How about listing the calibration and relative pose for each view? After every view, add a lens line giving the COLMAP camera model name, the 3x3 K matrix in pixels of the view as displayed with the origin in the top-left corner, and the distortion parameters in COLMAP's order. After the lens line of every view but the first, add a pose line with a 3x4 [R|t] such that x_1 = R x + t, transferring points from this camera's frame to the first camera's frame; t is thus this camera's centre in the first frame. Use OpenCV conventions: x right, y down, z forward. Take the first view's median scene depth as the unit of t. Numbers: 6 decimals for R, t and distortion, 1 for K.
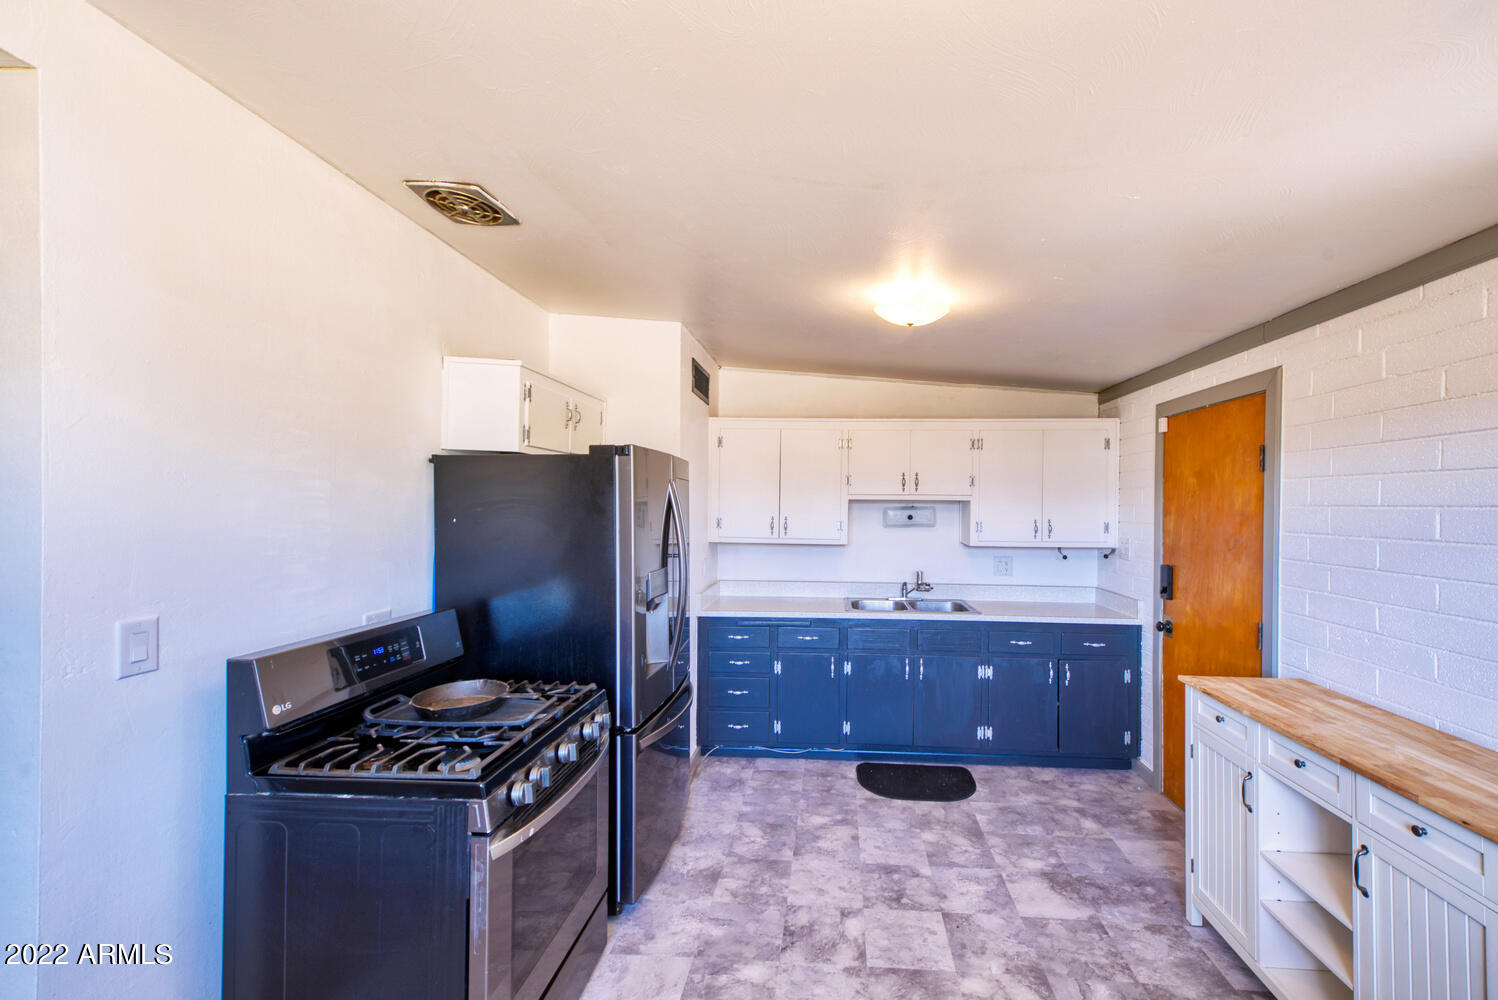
lens RADIAL K [[698.0, 0, 756.2], [0, 698.0, 528.7], [0, 0, 1]] dist [0.036308, 0.000019]
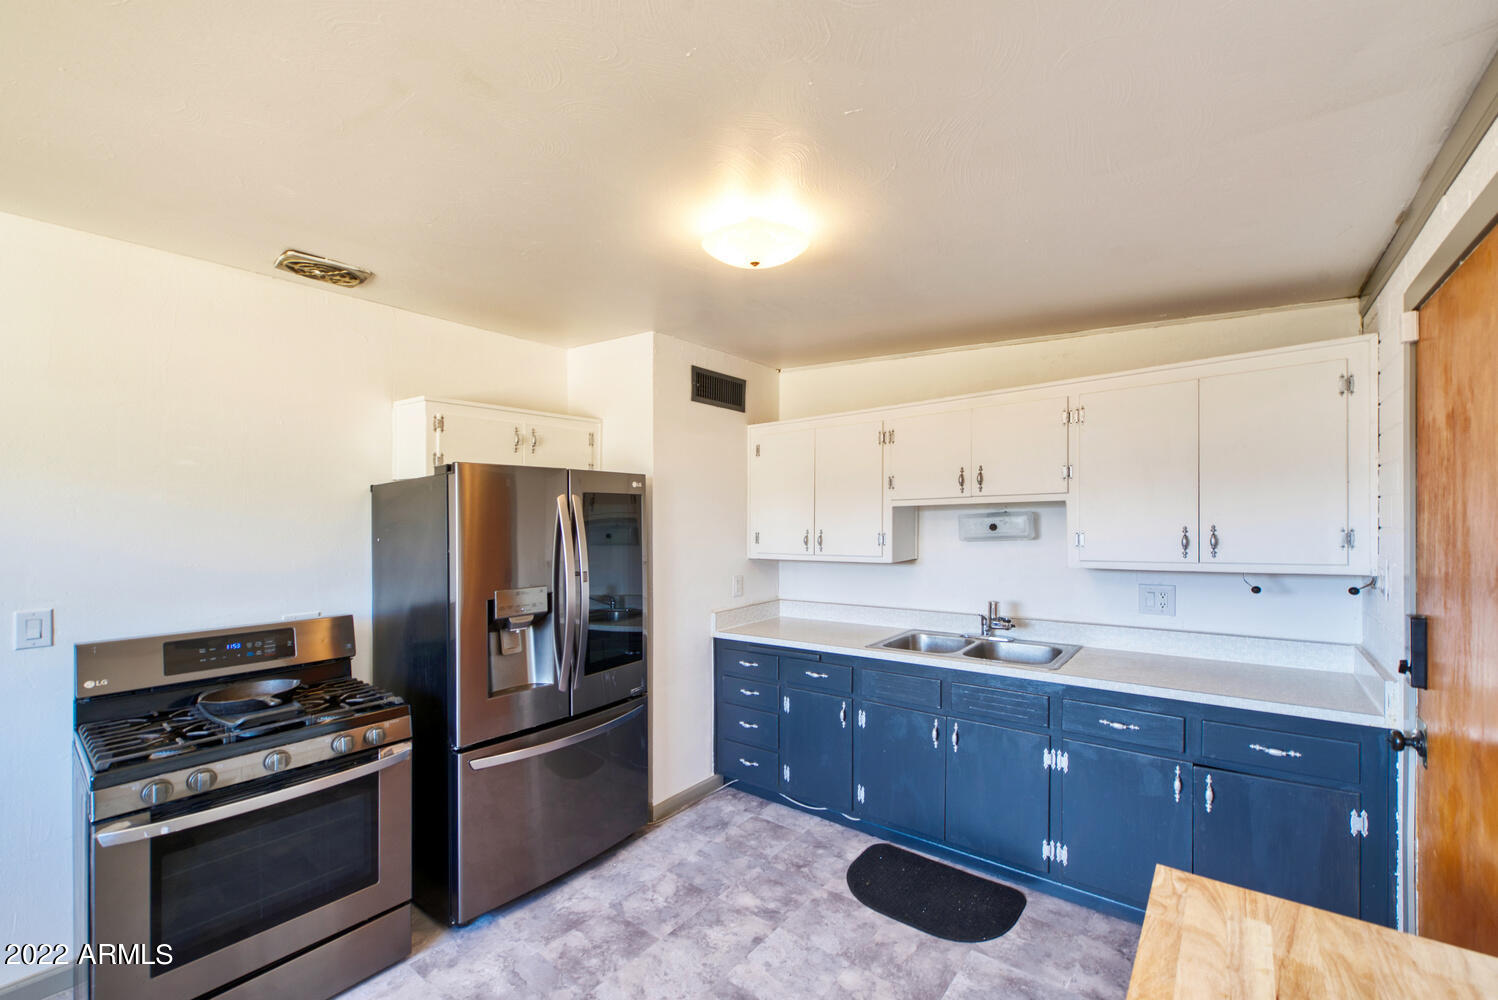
lens RADIAL K [[599.0, 0, 747.5], [0, 599.0, 538.3], [0, 0, 1]] dist [-0.000838, -0.000468]
pose [[0.796081, -0.010958, -0.605090, 0.453609], [0.006906, 0.999935, -0.009023, -0.000608], [0.605150, 0.003004, 0.796106, 0.390385]]
